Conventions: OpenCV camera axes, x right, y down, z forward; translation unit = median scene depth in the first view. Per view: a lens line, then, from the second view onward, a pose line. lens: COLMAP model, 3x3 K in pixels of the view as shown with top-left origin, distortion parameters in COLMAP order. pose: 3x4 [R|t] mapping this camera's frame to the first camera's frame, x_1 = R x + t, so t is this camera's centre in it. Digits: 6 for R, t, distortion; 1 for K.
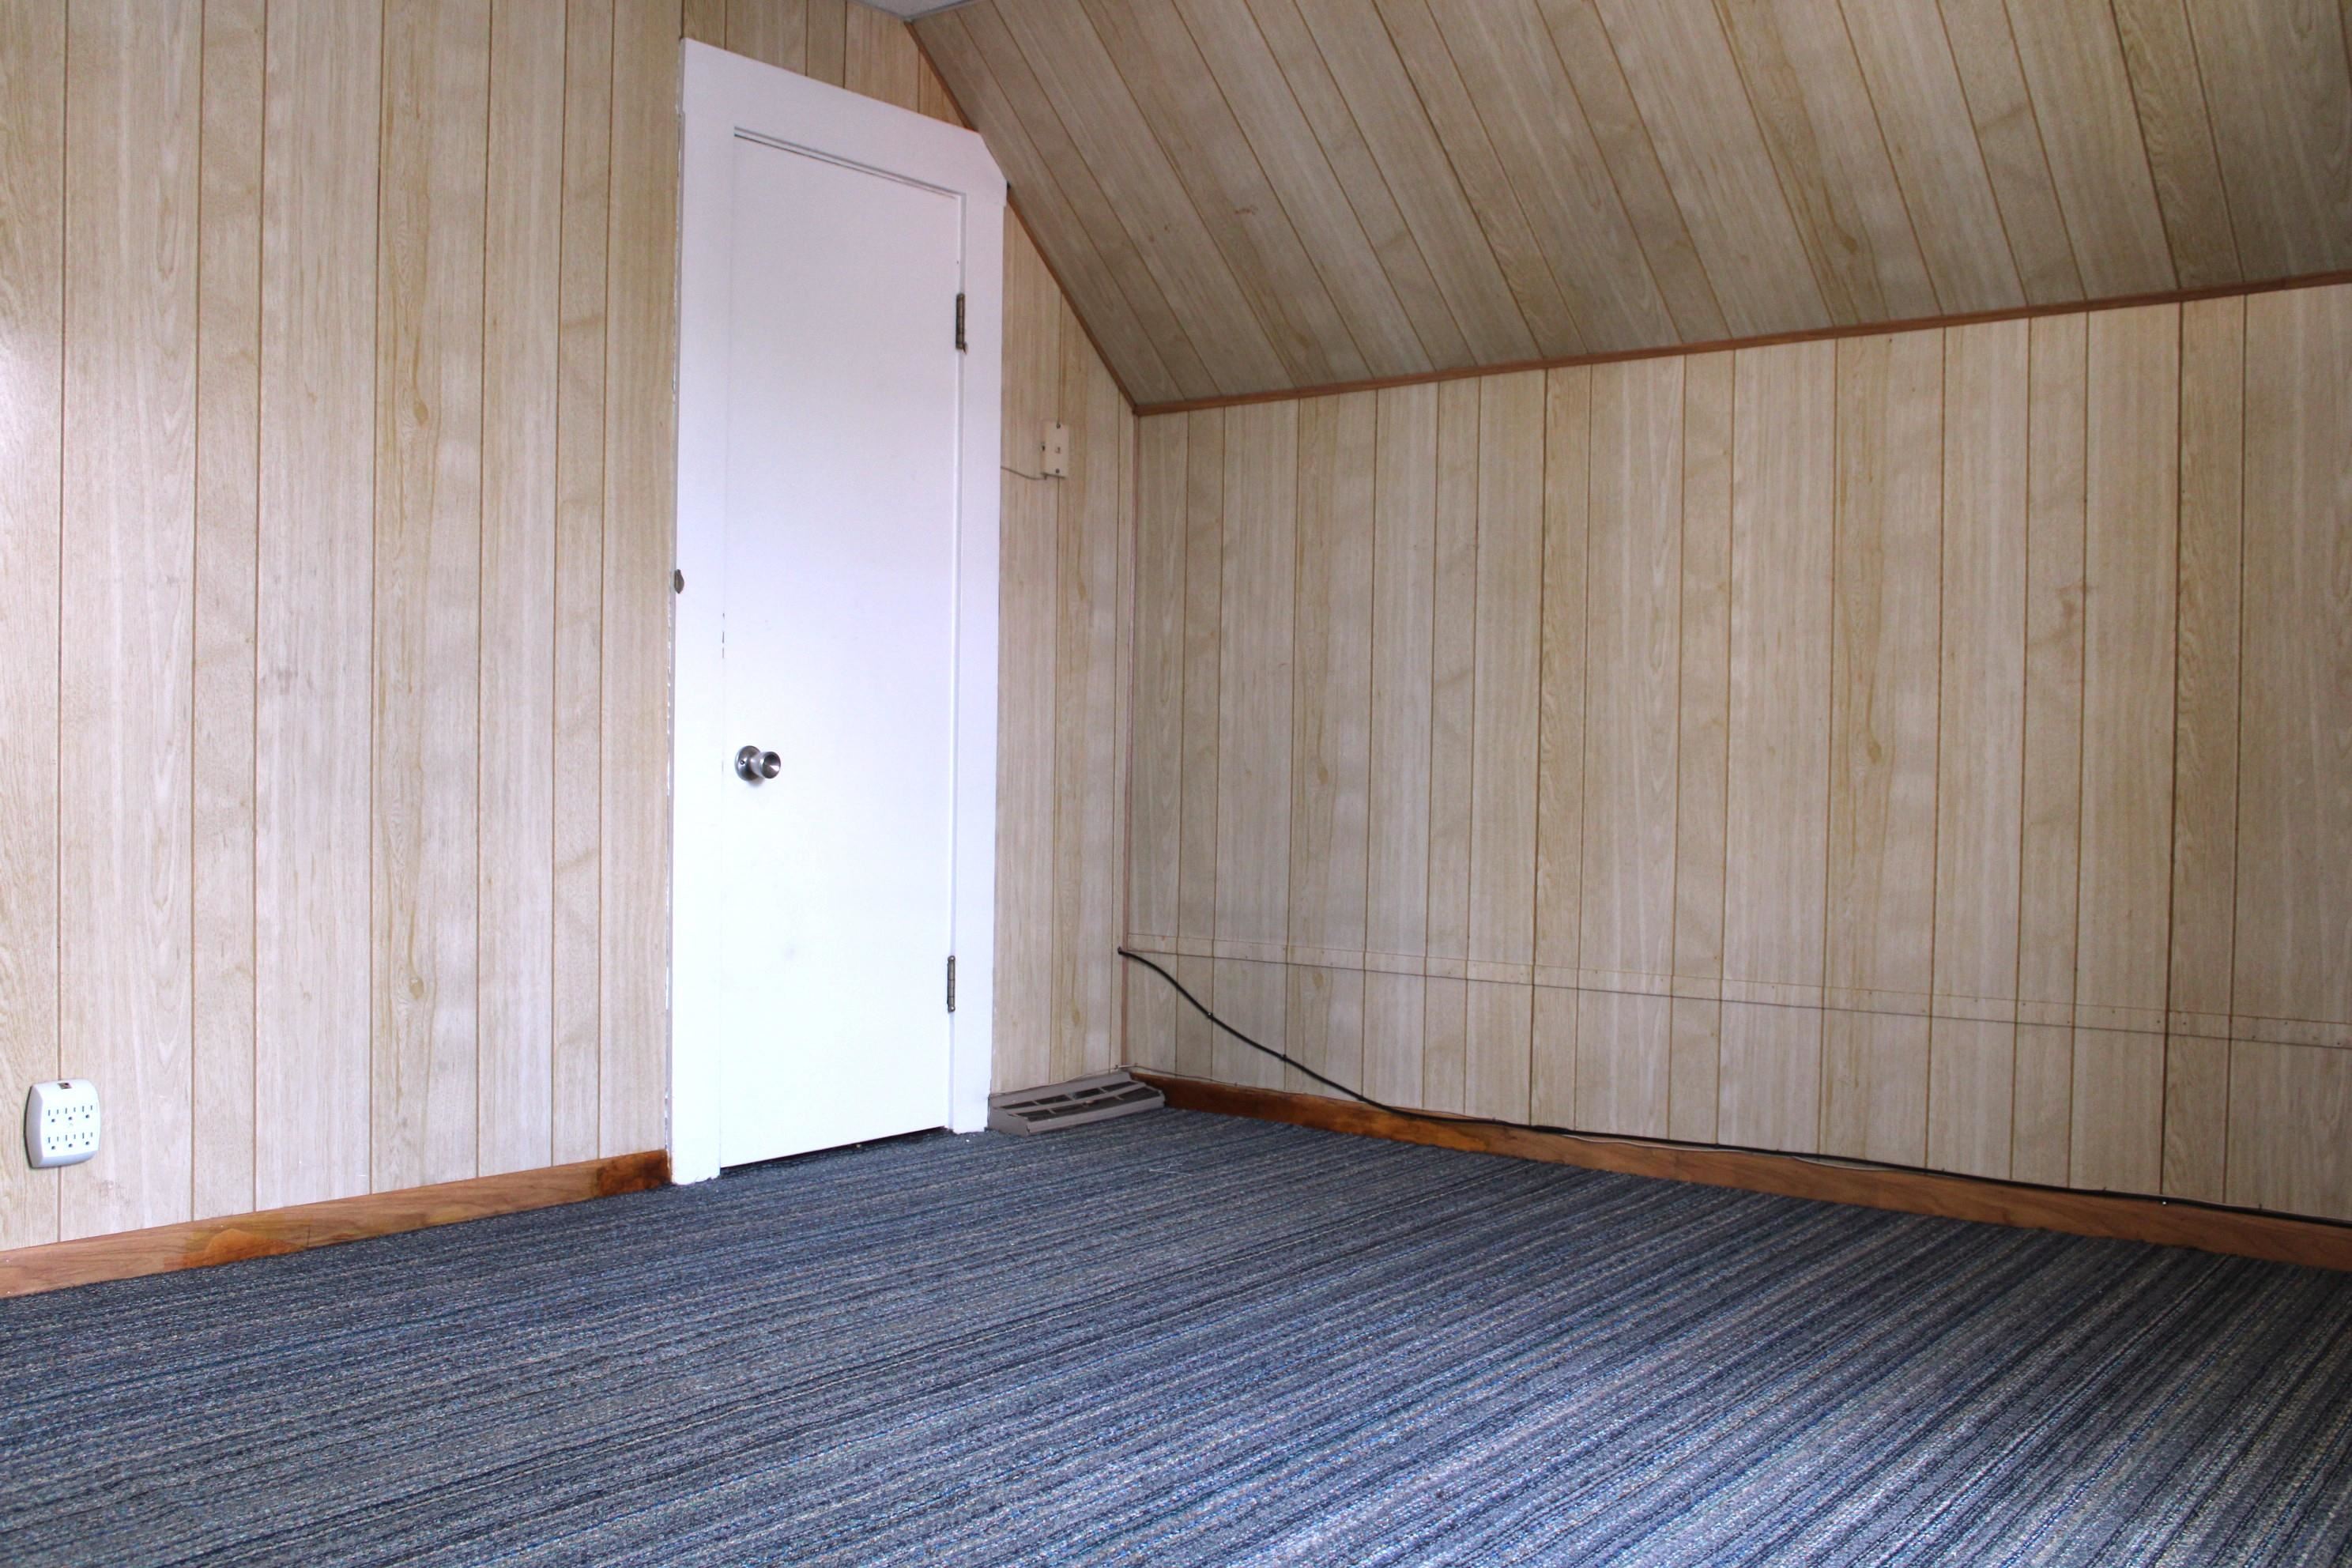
lens RADIAL K [[2117.7, 0, 1170.0], [0, 2117.7, 775.4], [0, 0, 1]] dist [-0.121775, 0.077431]
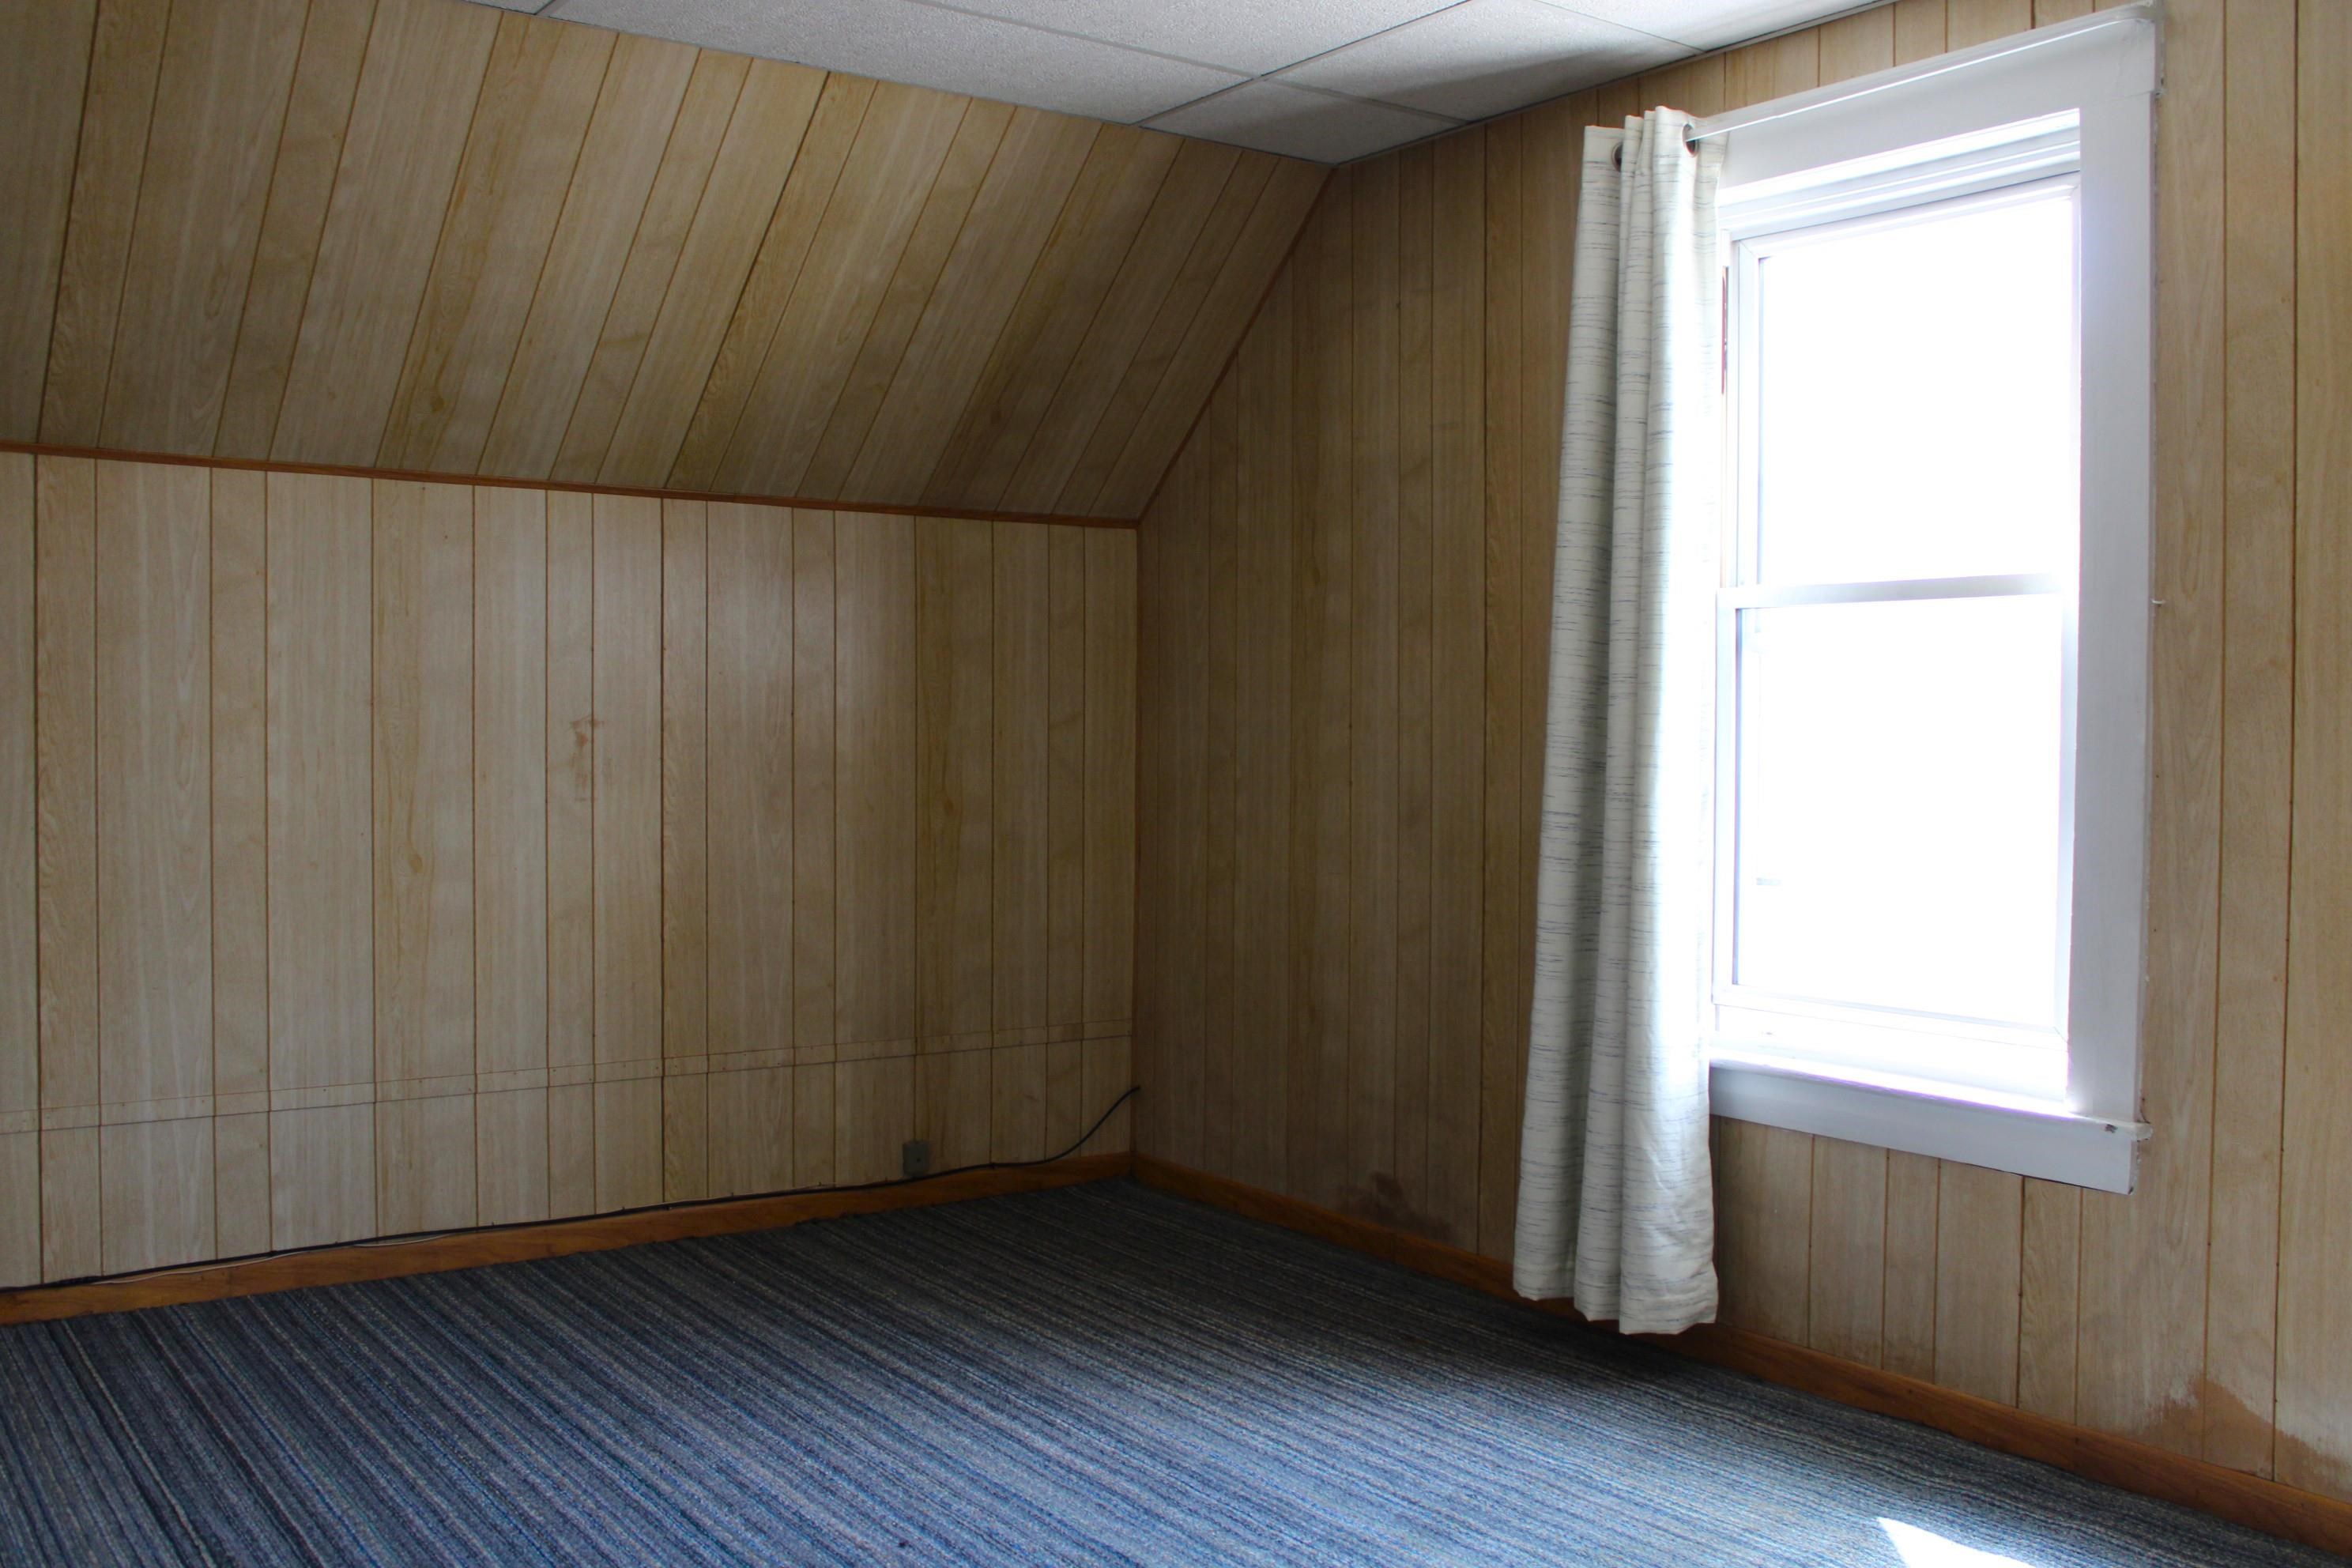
lens RADIAL K [[2117.7, 0, 1174.7], [0, 2117.7, 781.2], [0, 0, 1]] dist [-0.121775, 0.077431]
pose [[0.265007, -0.030733, 0.963757, -0.638475], [0.003904, 0.999518, 0.030800, -0.090136], [-0.964239, -0.004399, 0.264999, 0.336938]]
